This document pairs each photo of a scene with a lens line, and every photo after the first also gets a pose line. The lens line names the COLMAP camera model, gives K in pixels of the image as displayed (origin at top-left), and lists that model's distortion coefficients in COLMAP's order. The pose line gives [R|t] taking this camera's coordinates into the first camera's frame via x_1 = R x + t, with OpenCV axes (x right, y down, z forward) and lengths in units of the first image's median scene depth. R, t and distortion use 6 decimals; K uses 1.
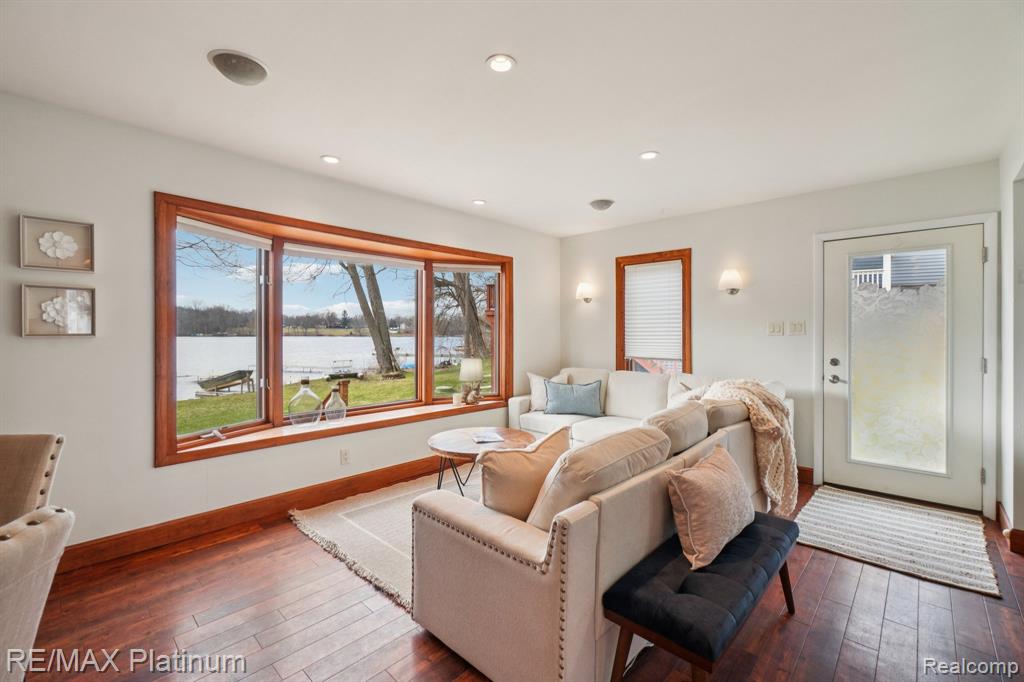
lens RADIAL K [[446.0, 0, 522.8], [0, 446.0, 332.3], [0, 0, 1]] dist [0.000193, 0.000808]
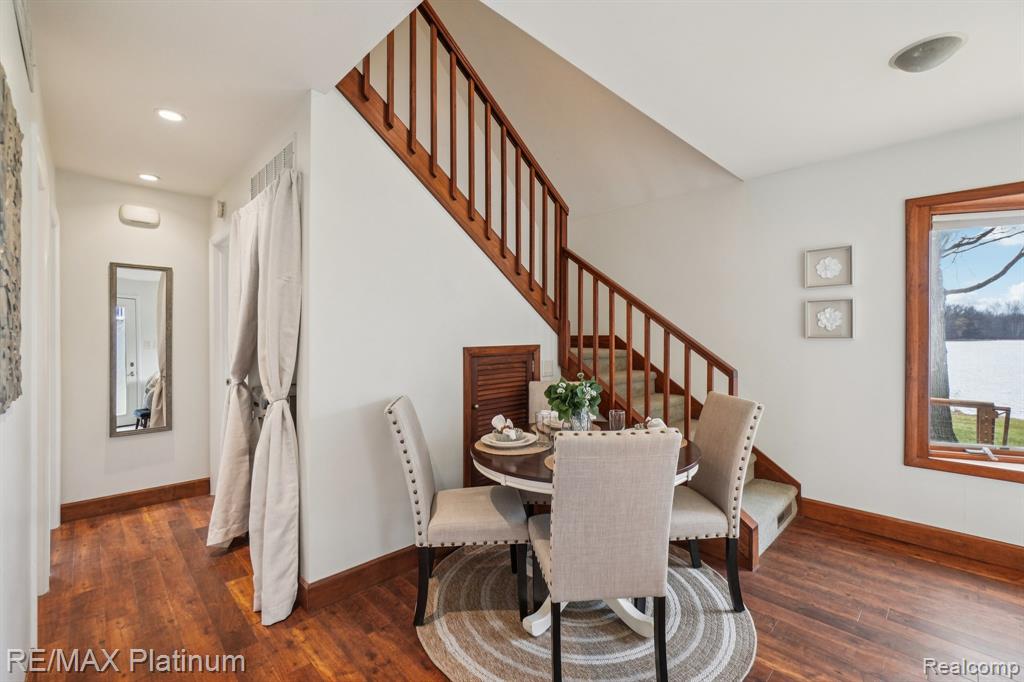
lens RADIAL K [[439.0, 0, 512.0], [0, 439.0, 341.0], [0, 0, 1]] dist [0.001190, 0.000523]
pose [[-0.061522, 0.005988, -0.998088, 0.261949], [-0.000510, 0.999982, 0.006031, 0.007830], [0.998106, 0.000880, -0.061518, 0.152672]]
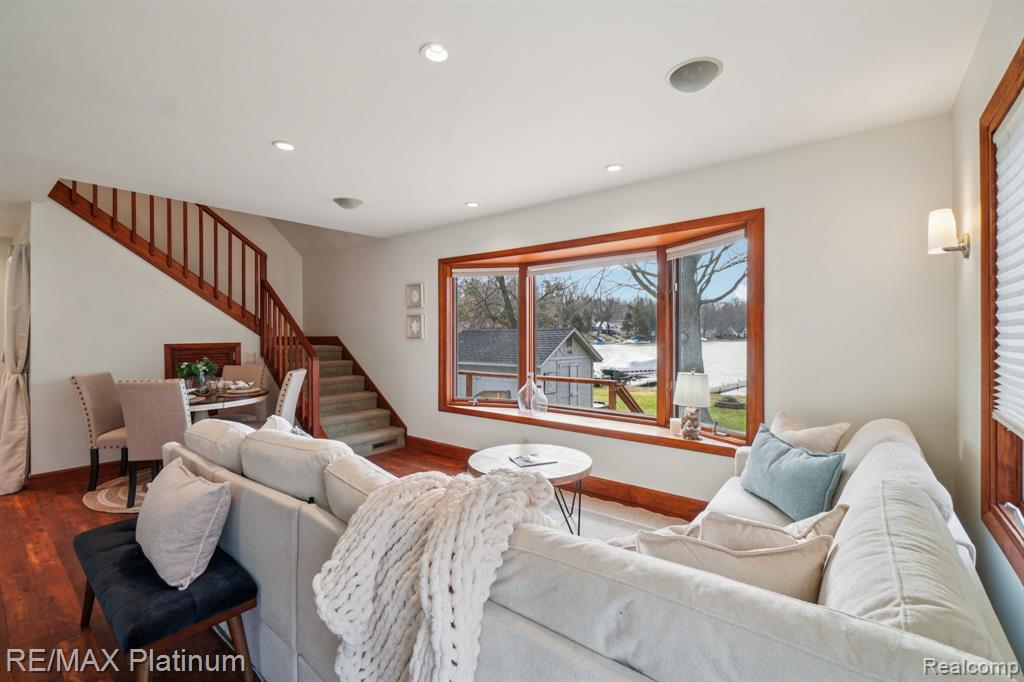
lens RADIAL K [[451.3, 0, 480.5], [0, 451.3, 341.4], [0, 0, 1]] dist [0.036132, 0.000134]
pose [[0.030925, 0.012424, -0.999444, 1.056504], [0.000643, 0.999922, 0.012450, -0.003192], [0.999521, -0.001027, 0.030915, 1.149488]]
